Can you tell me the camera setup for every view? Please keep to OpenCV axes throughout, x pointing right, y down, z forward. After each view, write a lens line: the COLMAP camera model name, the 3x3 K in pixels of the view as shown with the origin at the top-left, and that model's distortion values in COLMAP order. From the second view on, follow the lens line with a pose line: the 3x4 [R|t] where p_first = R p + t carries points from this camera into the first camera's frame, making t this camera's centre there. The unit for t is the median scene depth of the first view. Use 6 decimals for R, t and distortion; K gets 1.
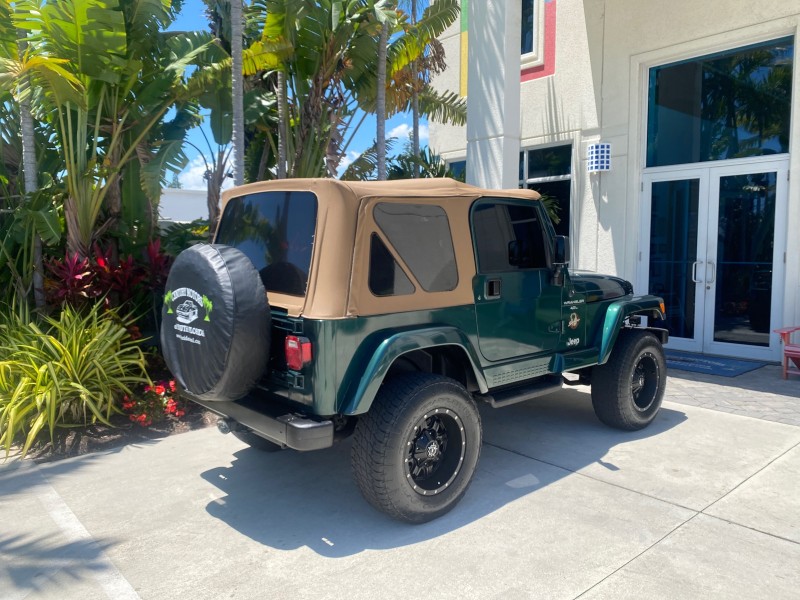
lens RADIAL K [[614.2, 0, 398.8], [0, 614.2, 301.2], [0, 0, 1]] dist [0.027008, -0.027684]
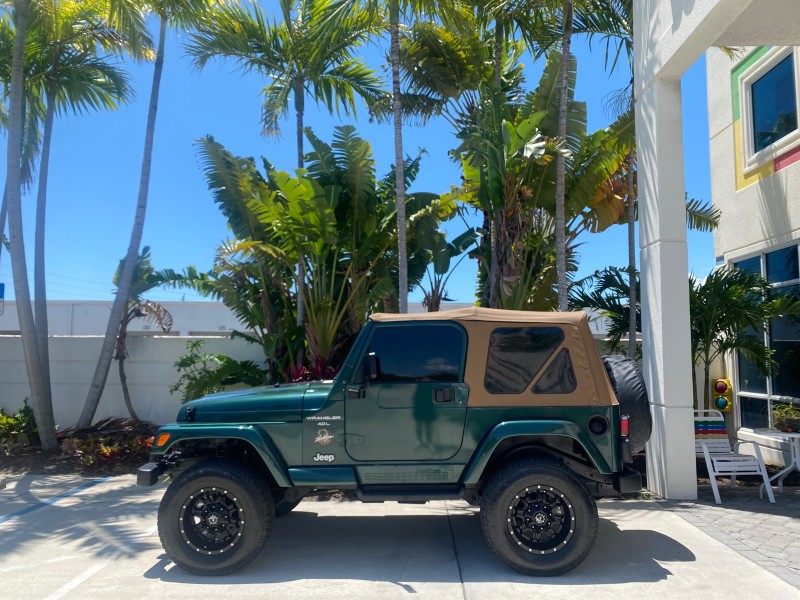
lens RADIAL K [[614.2, 0, 396.5], [0, 614.2, 298.0], [0, 0, 1]] dist [0.027008, -0.027684]
pose [[0.738728, -0.060031, -0.671325, 0.815196], [-0.061531, 0.985860, -0.155866, -0.027550], [0.671189, 0.156450, 0.724589, 0.136666]]
